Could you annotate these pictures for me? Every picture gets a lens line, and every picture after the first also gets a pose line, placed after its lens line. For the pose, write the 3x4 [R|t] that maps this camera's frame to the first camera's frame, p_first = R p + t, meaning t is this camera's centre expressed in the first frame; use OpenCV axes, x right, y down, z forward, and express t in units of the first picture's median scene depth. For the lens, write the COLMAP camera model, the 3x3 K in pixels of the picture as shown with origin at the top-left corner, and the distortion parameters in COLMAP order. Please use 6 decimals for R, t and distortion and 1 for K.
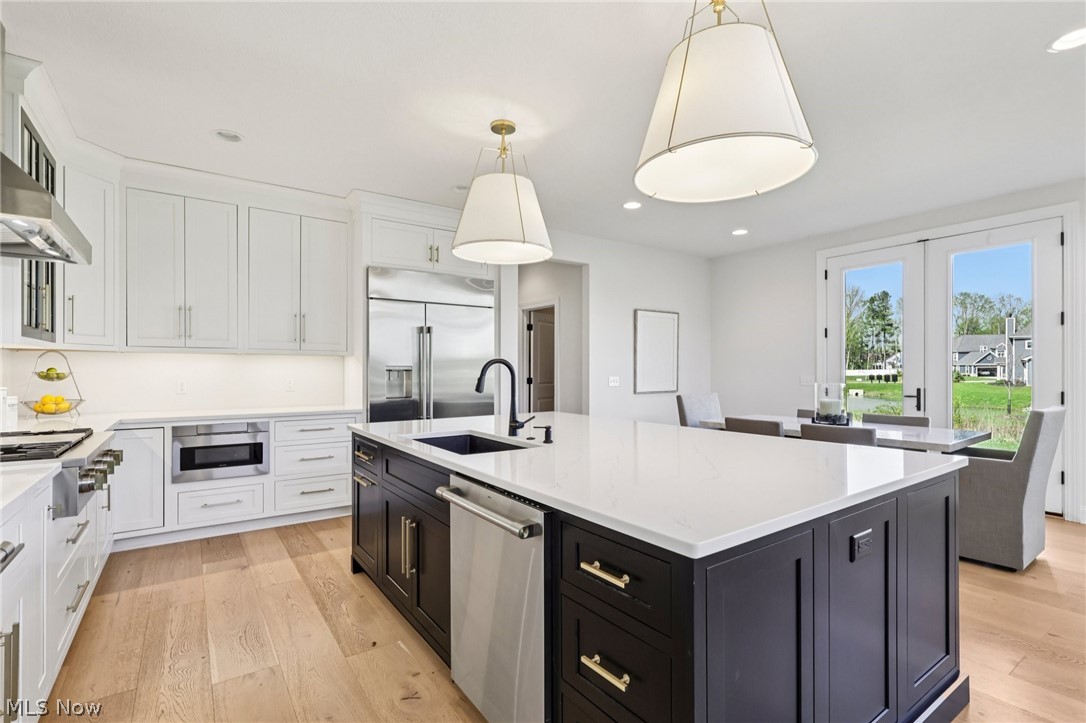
lens RADIAL K [[506.6, 0, 540.8], [0, 506.6, 369.5], [0, 0, 1]] dist [-0.001319, -0.000280]
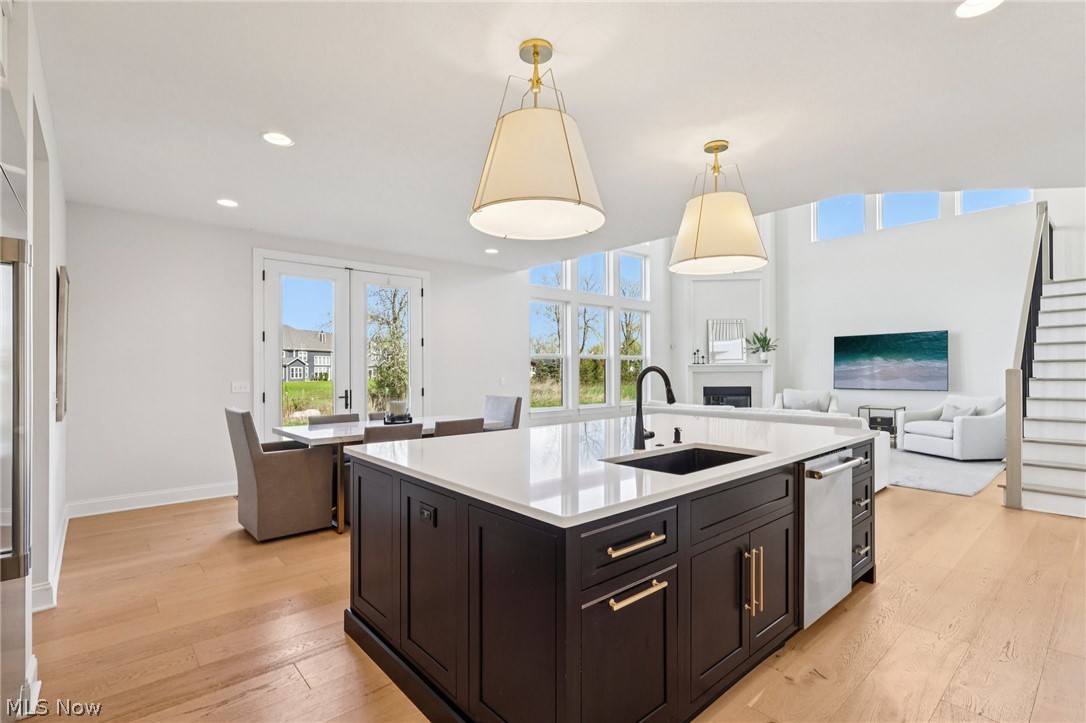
lens RADIAL K [[506.6, 0, 540.8], [0, 506.6, 369.5], [0, 0, 1]] dist [-0.001319, -0.000280]
pose [[-0.110411, 0.003561, 0.993880, -0.543707], [0.002136, 0.999992, -0.003346, -0.007473], [-0.993884, 0.001753, -0.110418, 0.725382]]
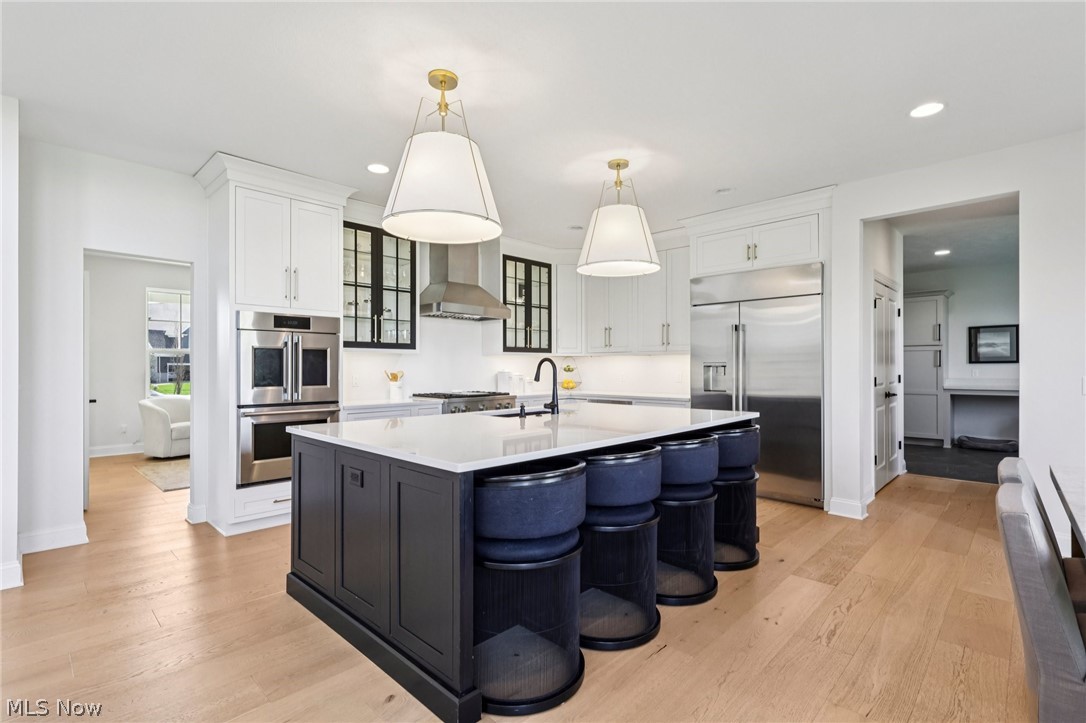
lens RADIAL K [[506.6, 0, 540.8], [0, 506.6, 369.5], [0, 0, 1]] dist [-0.001319, -0.000280]
pose [[0.188668, 0.004093, -0.982032, 0.730507], [0.002876, 0.999985, 0.004721, 0.002169], [0.982037, -0.003715, 0.188653, 0.403312]]
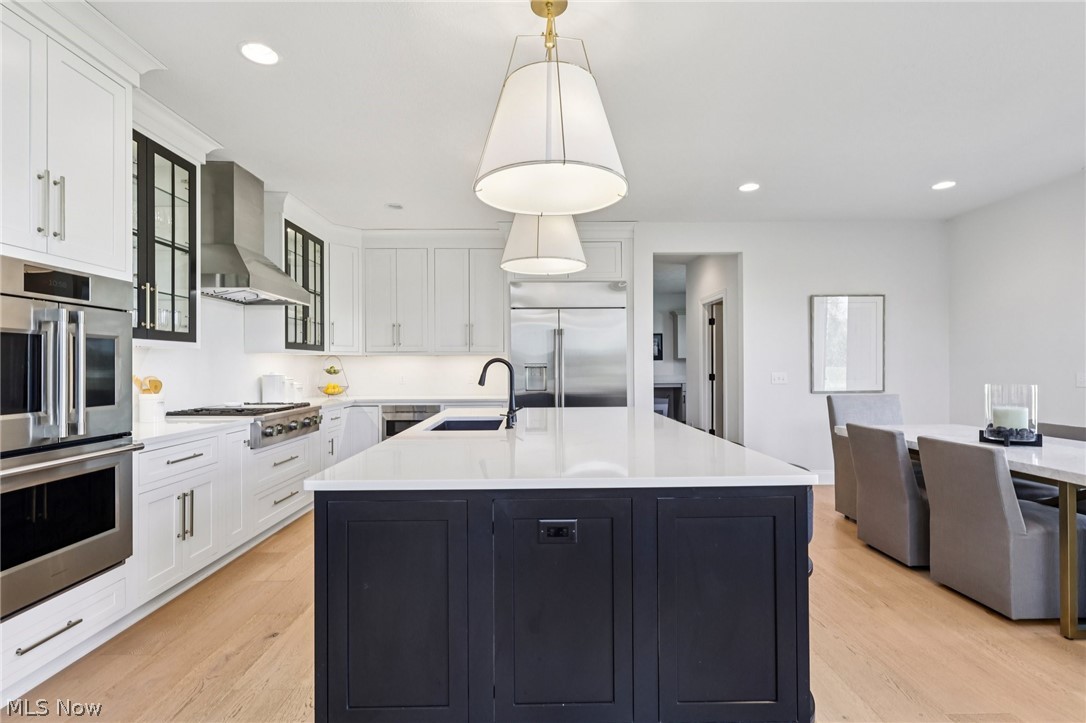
lens RADIAL K [[504.3, 0, 535.4], [0, 504.3, 366.0], [0, 0, 1]] dist [-0.000814, -0.000106]
pose [[0.822319, -0.003514, -0.569016, 0.383514], [0.005441, 0.999984, 0.001686, -0.003024], [0.569001, -0.004483, 0.822324, 0.027444]]
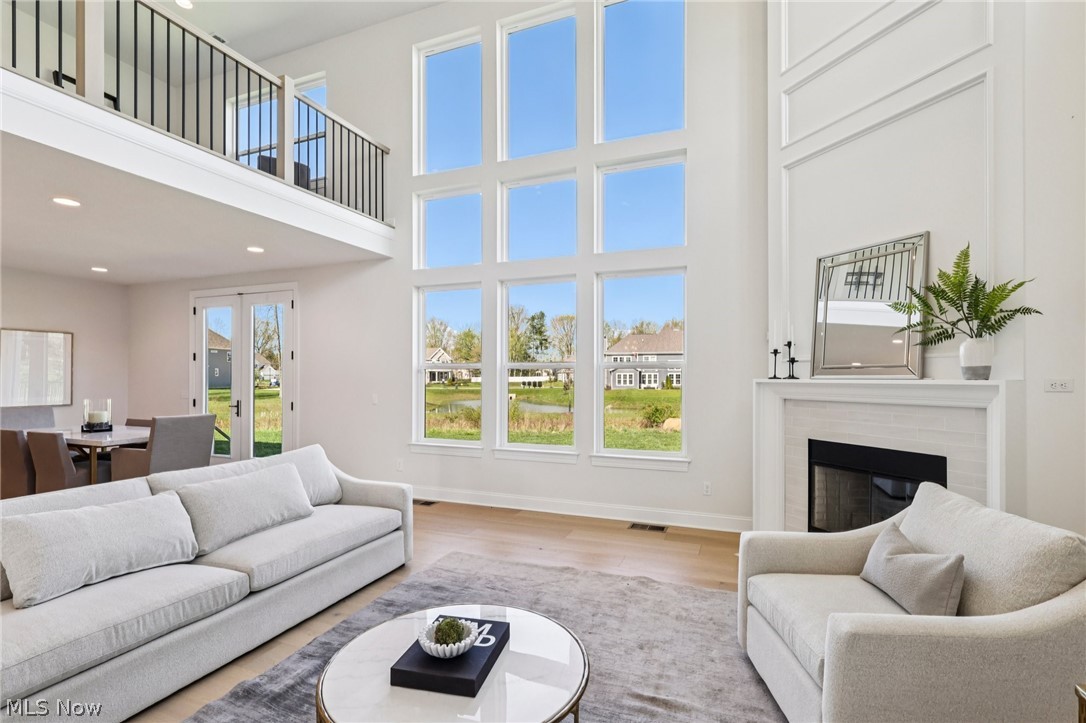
lens RADIAL K [[511.1, 0, 541.1], [0, 511.1, 378.1], [0, 0, 1]] dist [-0.001474, -0.000455]
pose [[0.839729, 0.005284, 0.542980, 0.738349], [-0.008580, 0.999957, 0.003538, -0.038086], [-0.542938, -0.007630, 0.839738, -0.671615]]
